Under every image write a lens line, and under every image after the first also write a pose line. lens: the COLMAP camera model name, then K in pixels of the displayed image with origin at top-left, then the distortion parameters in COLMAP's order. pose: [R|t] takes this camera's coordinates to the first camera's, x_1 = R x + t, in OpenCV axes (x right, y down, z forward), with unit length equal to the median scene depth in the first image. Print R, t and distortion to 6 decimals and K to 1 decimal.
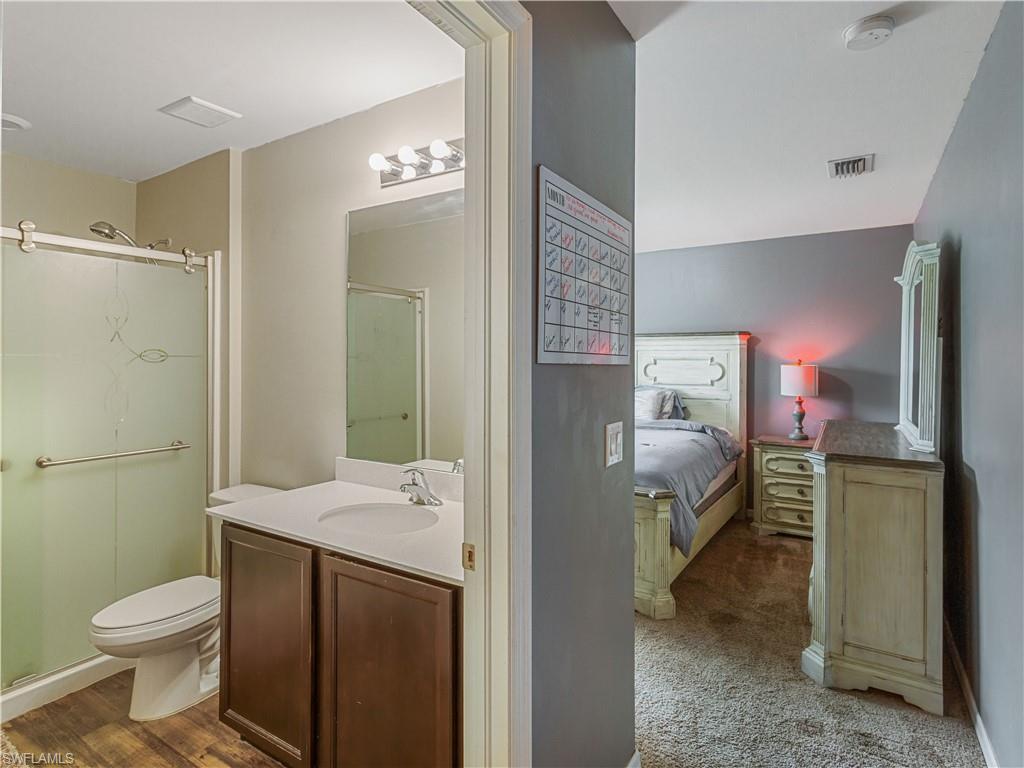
lens RADIAL K [[546.0, 0, 512.5], [0, 546.0, 368.7], [0, 0, 1]] dist [-0.002068, 0.000993]
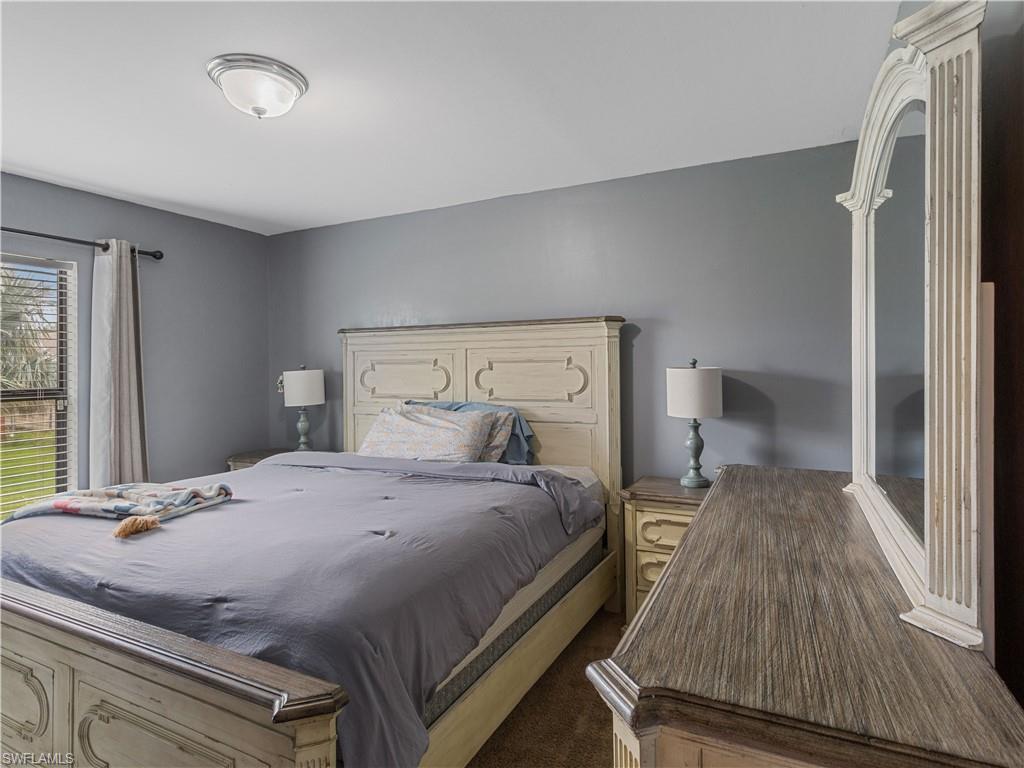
lens RADIAL K [[567.0, 0, 522.8], [0, 567.0, 367.6], [0, 0, 1]] dist [0.004315, 0.000559]
pose [[0.992833, -0.013474, 0.118746, 0.251979], [0.014633, 0.999853, -0.008891, -0.004087], [-0.118609, 0.010565, 0.992885, 0.373852]]
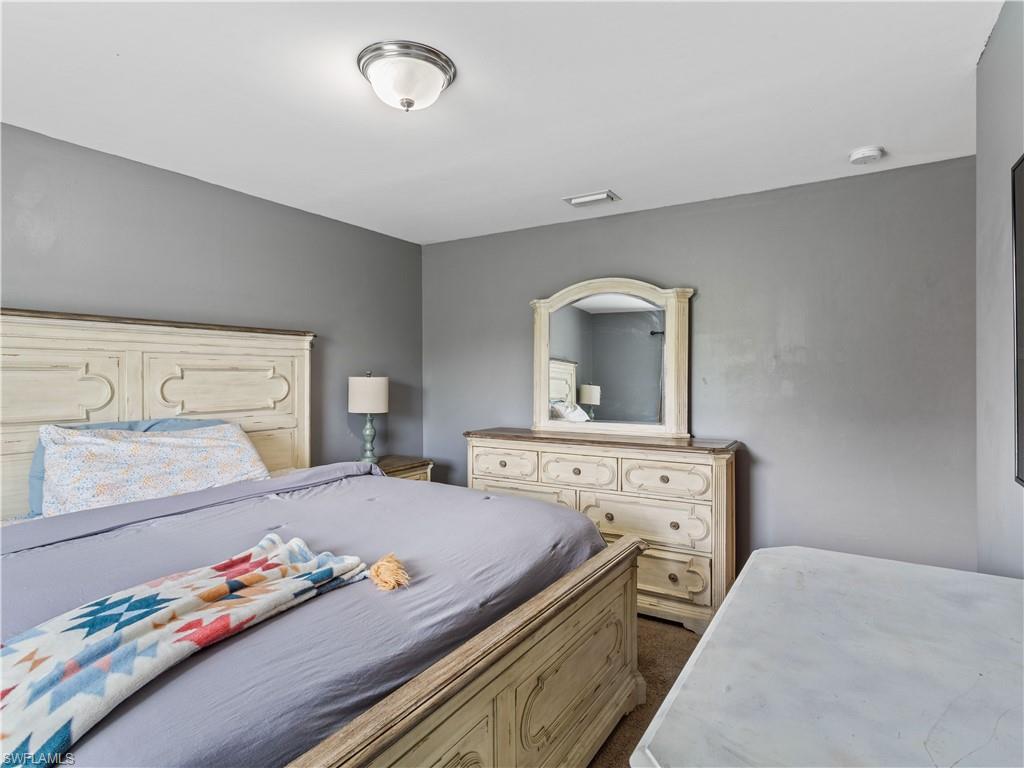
lens RADIAL K [[546.0, 0, 512.5], [0, 546.0, 368.7], [0, 0, 1]] dist [-0.002068, 0.000993]
pose [[-0.010079, 0.005210, 0.999936, -0.334984], [0.013544, 0.999895, -0.005074, -0.011717], [-0.999857, 0.013492, -0.010149, 0.775119]]
